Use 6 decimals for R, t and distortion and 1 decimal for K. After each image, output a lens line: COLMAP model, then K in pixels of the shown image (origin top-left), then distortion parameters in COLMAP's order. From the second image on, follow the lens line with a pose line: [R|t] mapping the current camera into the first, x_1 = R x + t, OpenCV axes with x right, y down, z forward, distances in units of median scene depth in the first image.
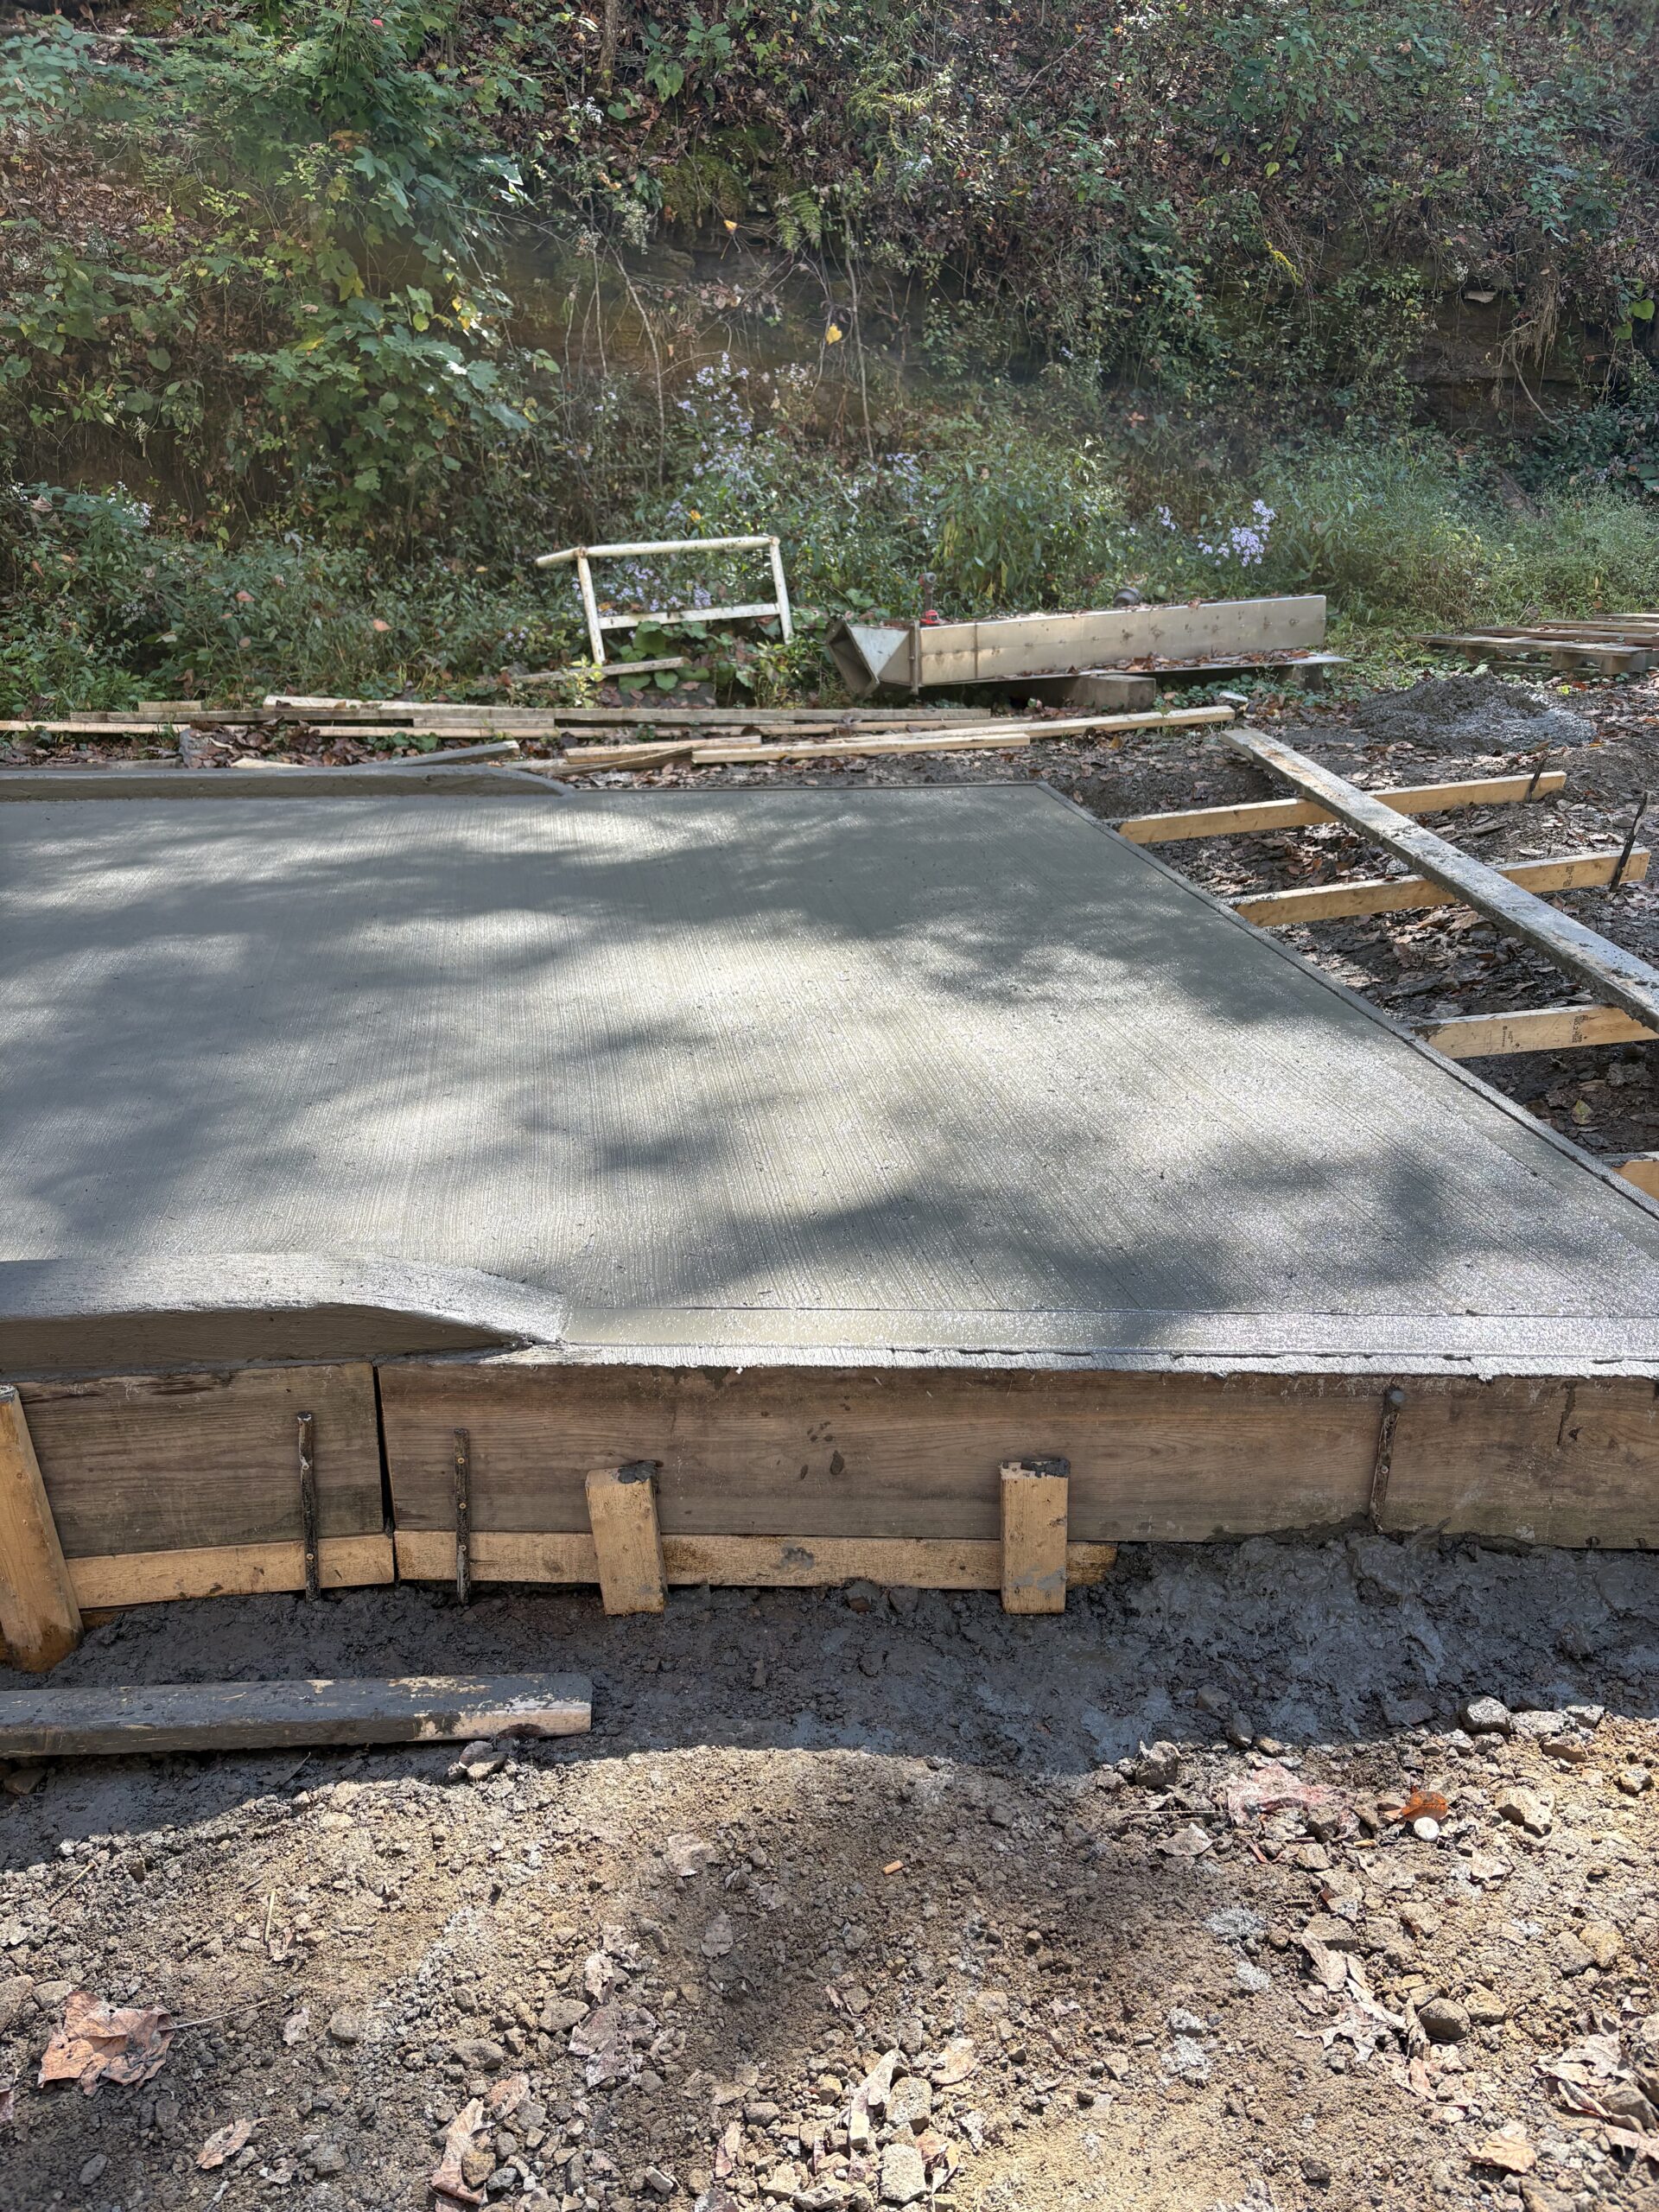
lens RADIAL K [[1682.1, 0, 822.9], [0, 1682.1, 1112.6], [0, 0, 1]] dist [0.038552, -0.030308]
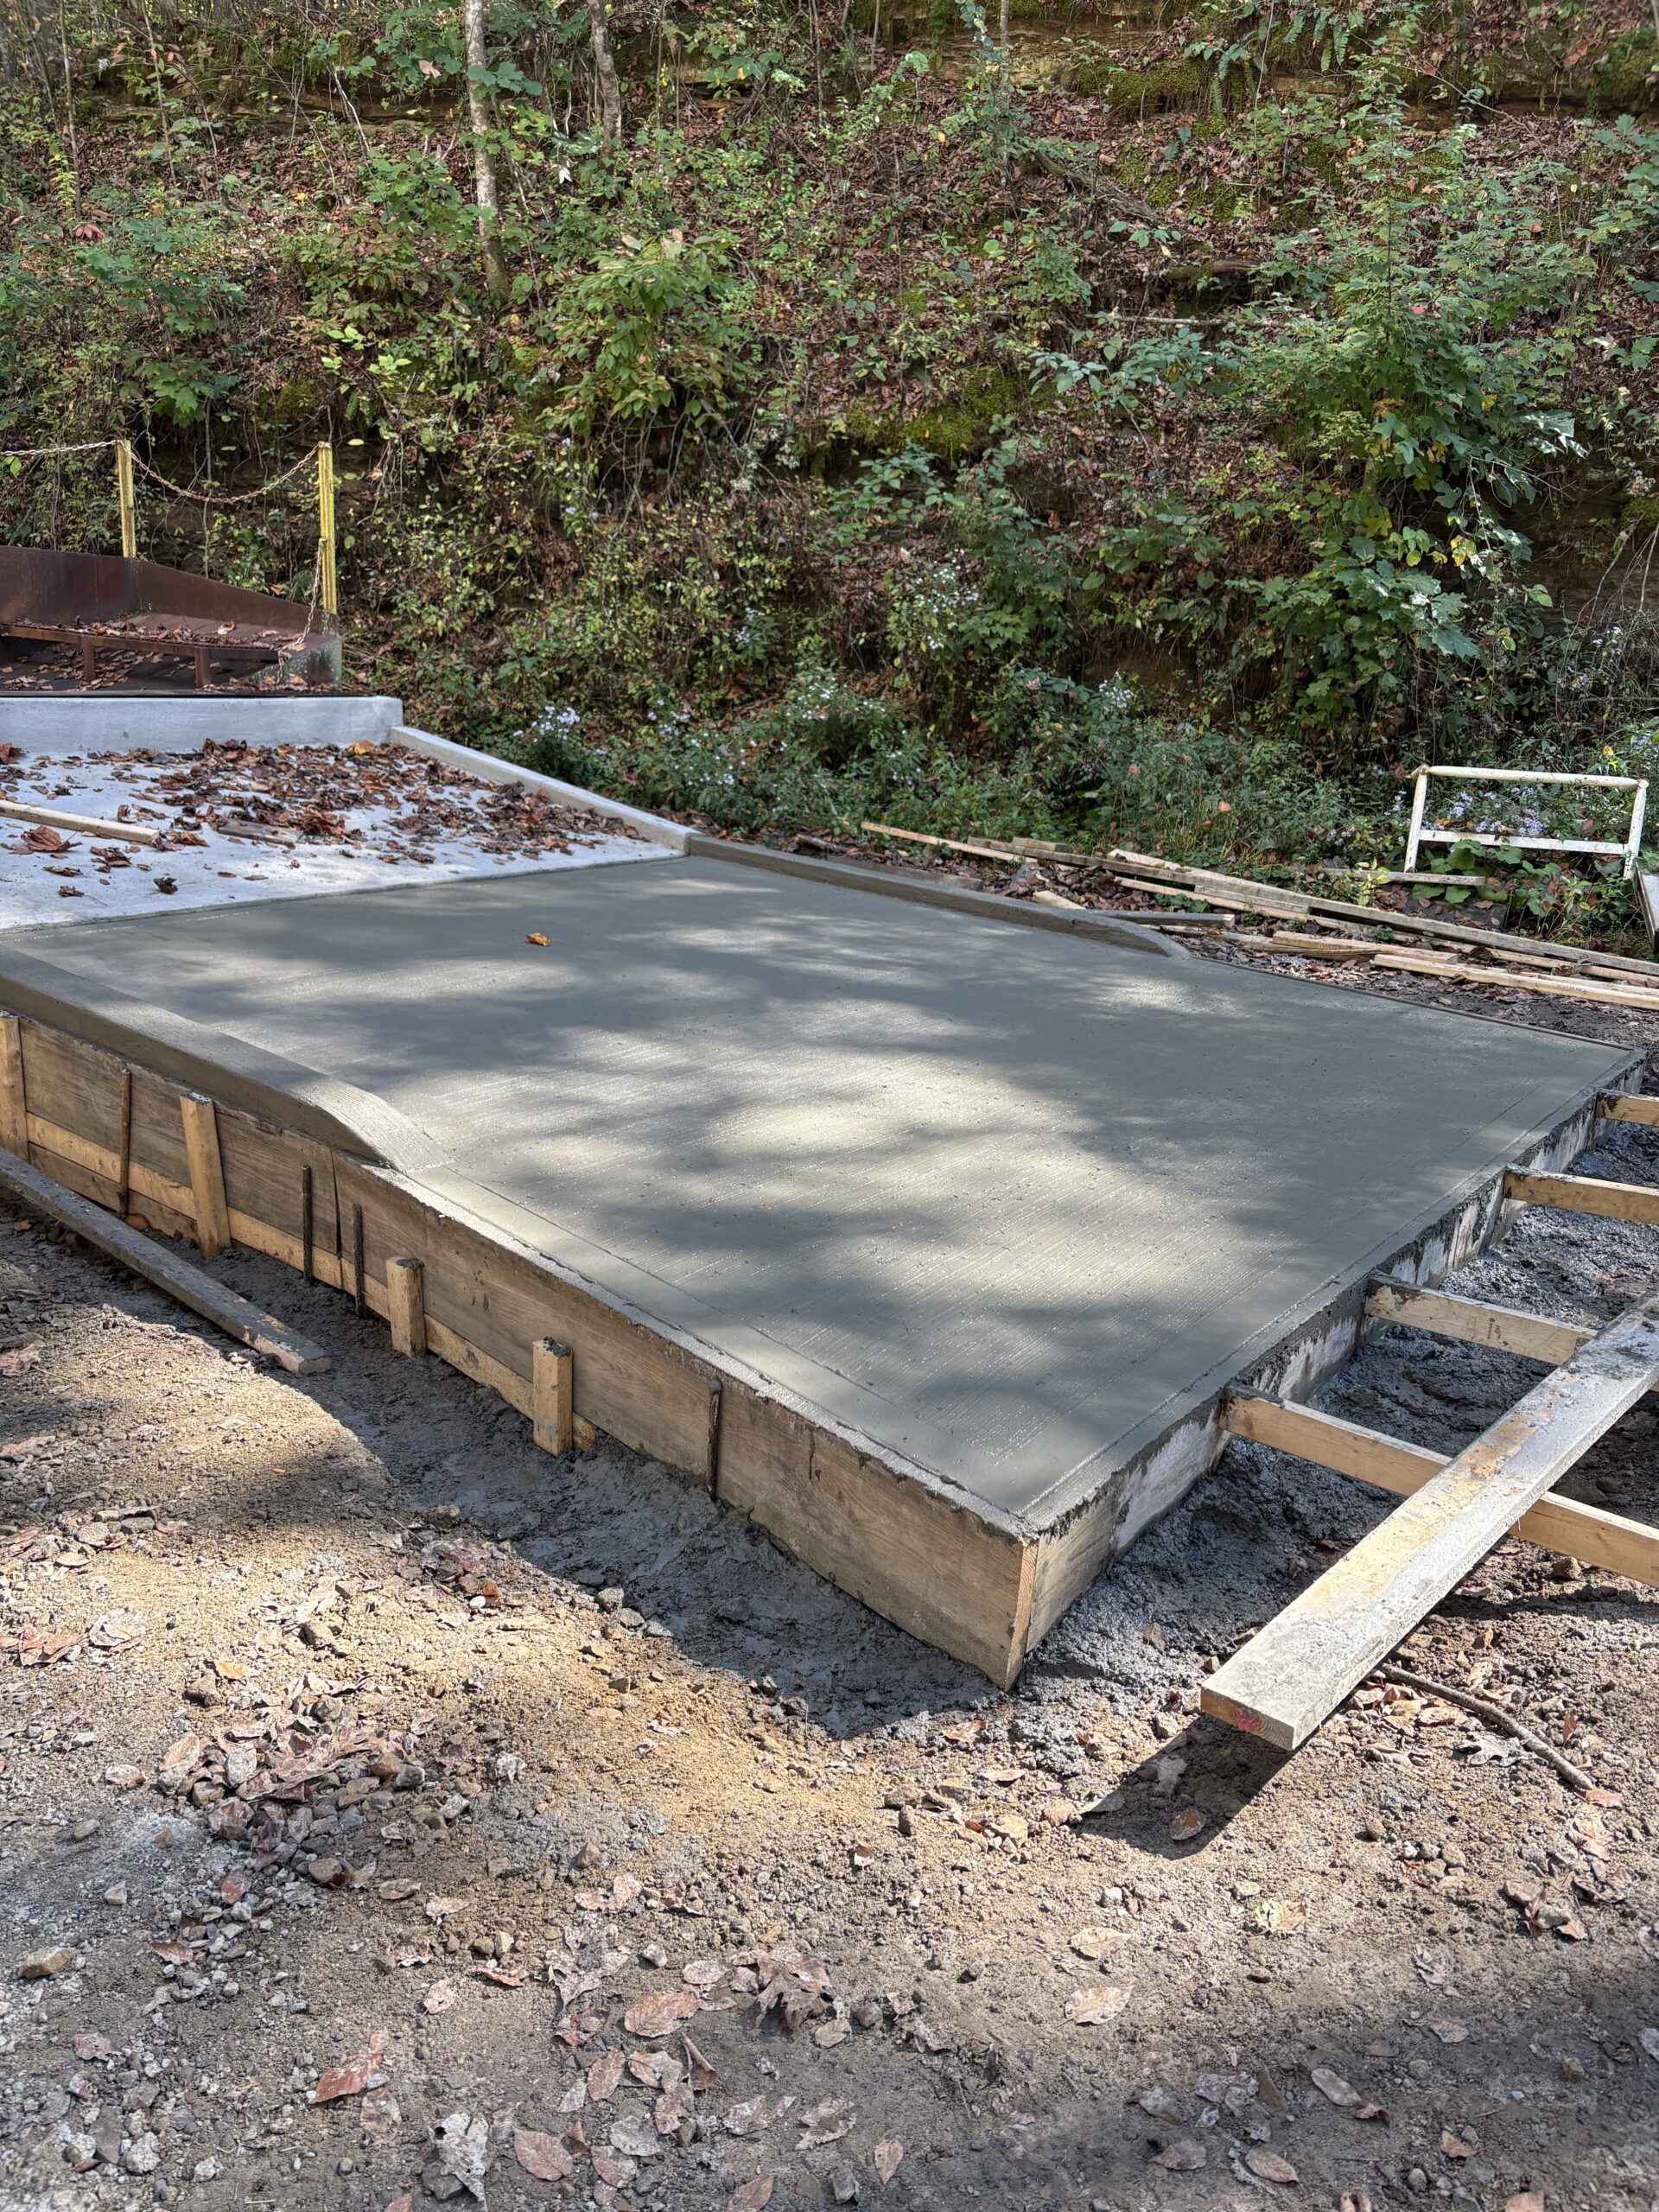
lens RADIAL K [[1682.1, 0, 822.9], [0, 1682.1, 1112.6], [0, 0, 1]] dist [0.038552, -0.030308]
pose [[0.695681, 0.261889, -0.668912, 0.387602], [-0.328074, 0.944223, 0.028473, -0.032915], [0.639058, 0.199644, 0.742796, 0.002300]]
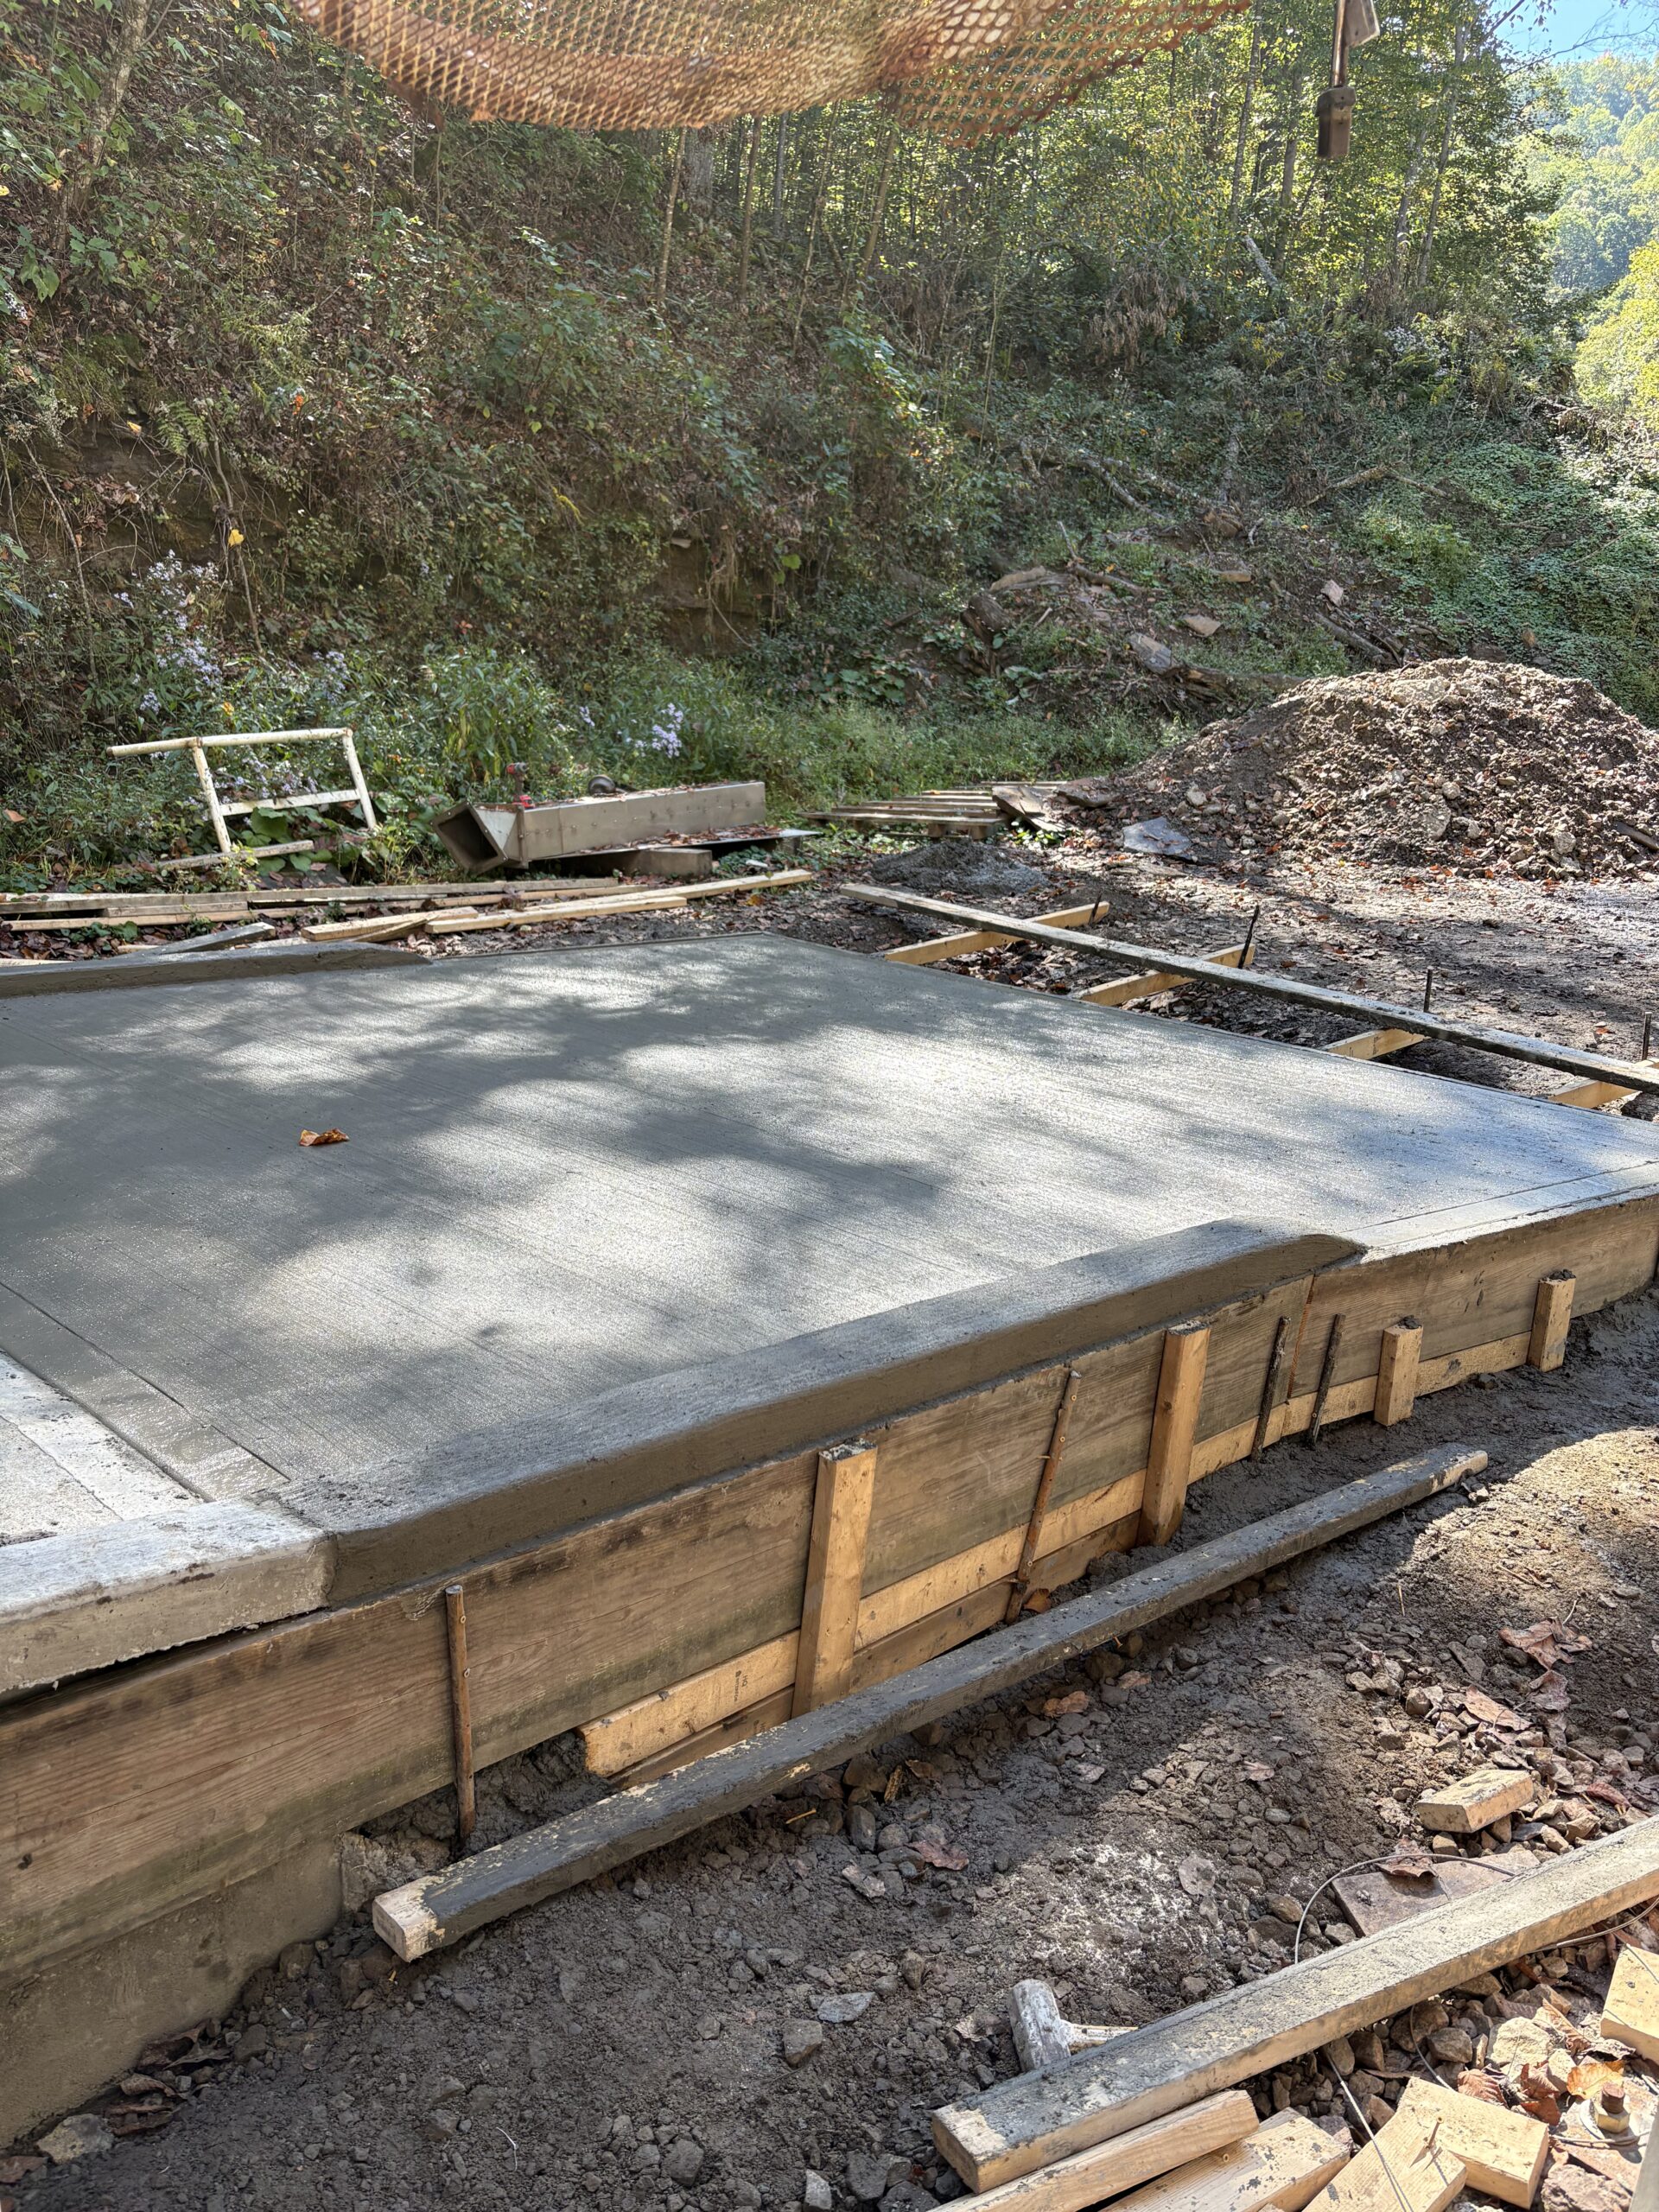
lens RADIAL K [[1682.1, 0, 822.9], [0, 1682.1, 1112.6], [0, 0, 1]] dist [0.038552, -0.030308]
pose [[0.822675, -0.116119, 0.556527, -0.446721], [0.172153, 0.983841, -0.049204, 0.000824], [-0.541820, 0.136287, 0.829371, -0.013057]]
